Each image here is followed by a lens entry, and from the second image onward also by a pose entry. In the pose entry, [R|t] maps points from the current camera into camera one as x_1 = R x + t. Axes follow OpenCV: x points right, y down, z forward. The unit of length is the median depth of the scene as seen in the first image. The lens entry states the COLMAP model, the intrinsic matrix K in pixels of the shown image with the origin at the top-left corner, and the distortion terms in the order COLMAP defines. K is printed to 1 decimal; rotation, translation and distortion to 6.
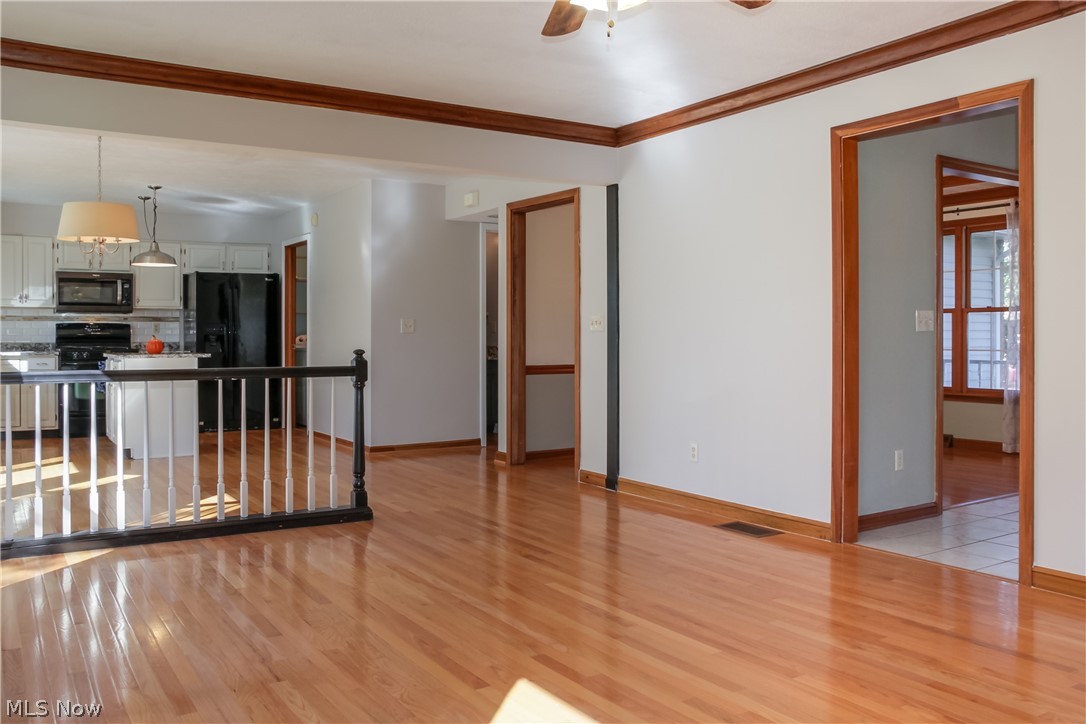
lens RADIAL K [[903.2, 0, 548.9], [0, 903.2, 339.9], [0, 0, 1]] dist [-0.101814, 0.109338]
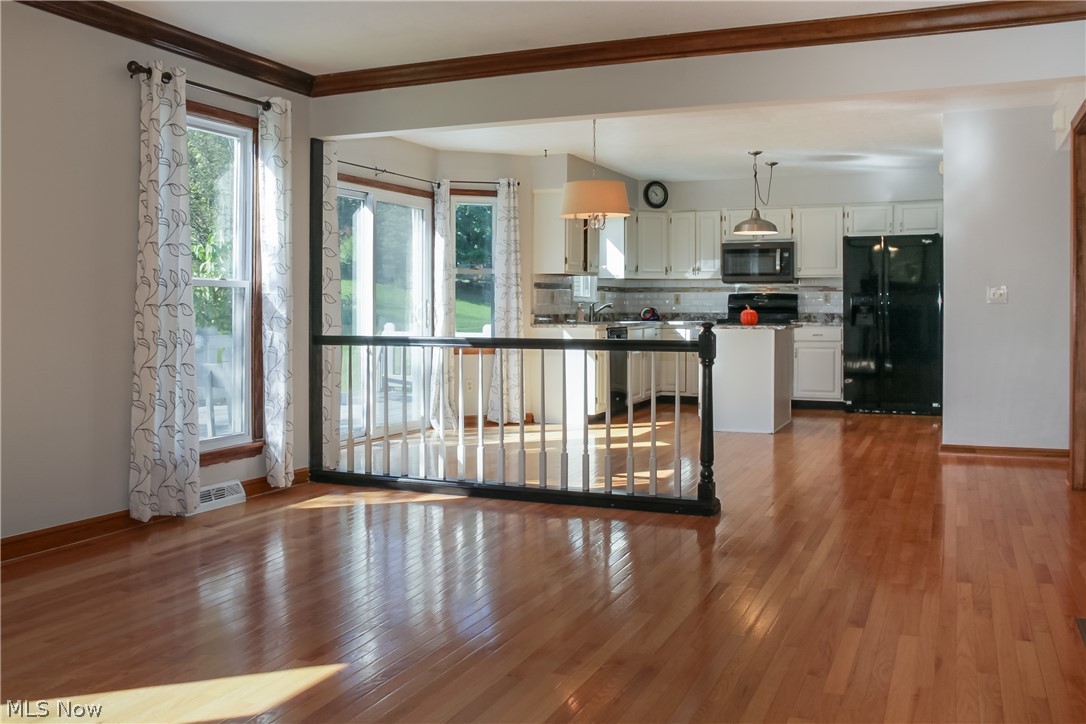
lens RADIAL K [[1010.3, 0, 581.0], [0, 1010.3, 311.6], [0, 0, 1]] dist [-0.000775, 0.007661]
pose [[0.599696, 0.006142, -0.800205, 0.277800], [-0.005742, 0.999978, 0.003371, -0.001426], [0.800208, 0.002573, 0.599718, 0.161731]]
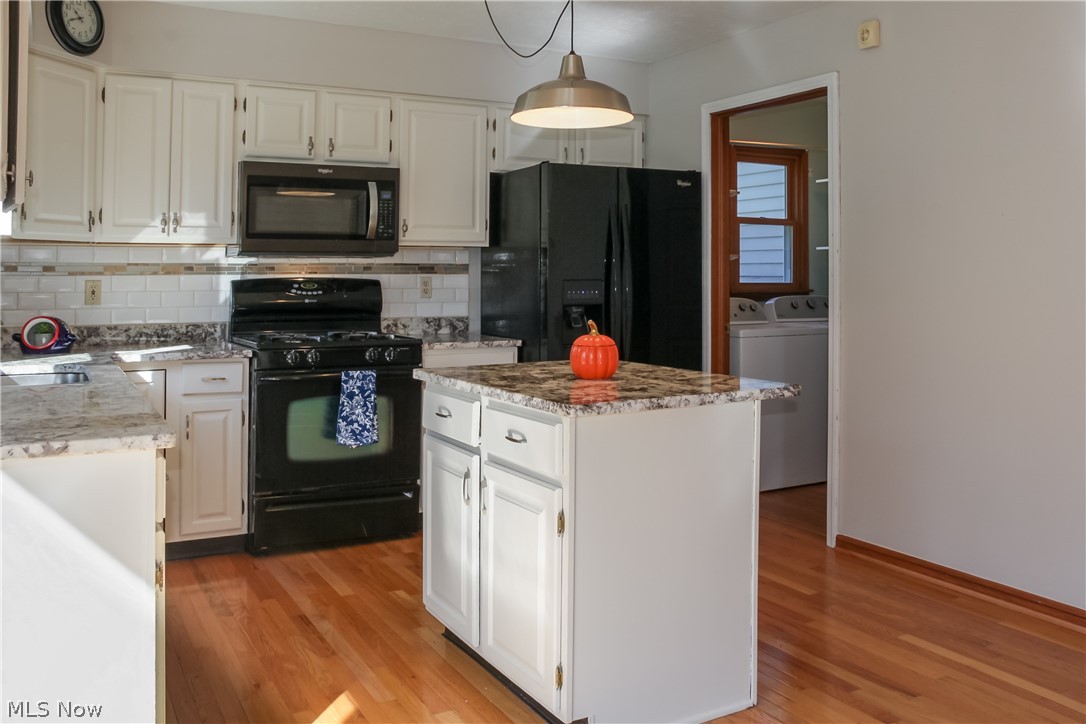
lens RADIAL K [[924.0, 0, 539.2], [0, 924.0, 211.4], [0, 0, 1]] dist [-0.006993, -0.093901]
pose [[0.997418, -0.008129, -0.071356, -0.370960], [0.002845, 0.997266, -0.073846, -0.018446], [0.071761, 0.073453, 0.994714, 0.547802]]
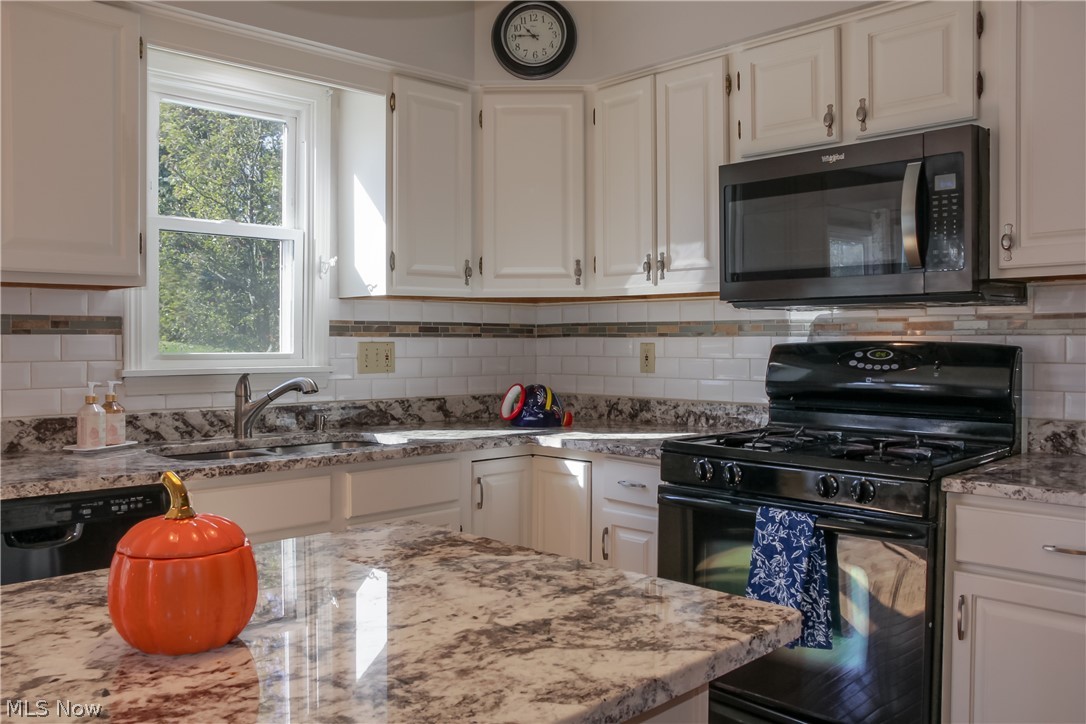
lens RADIAL K [[903.2, 0, 548.9], [0, 903.2, 339.9], [0, 0, 1]] dist [-0.101814, 0.109338]
pose [[0.215019, 0.002336, -0.976607, -0.275582], [-0.004173, 0.999990, 0.001474, -0.020254], [0.976601, 0.003758, 0.215027, 0.863287]]
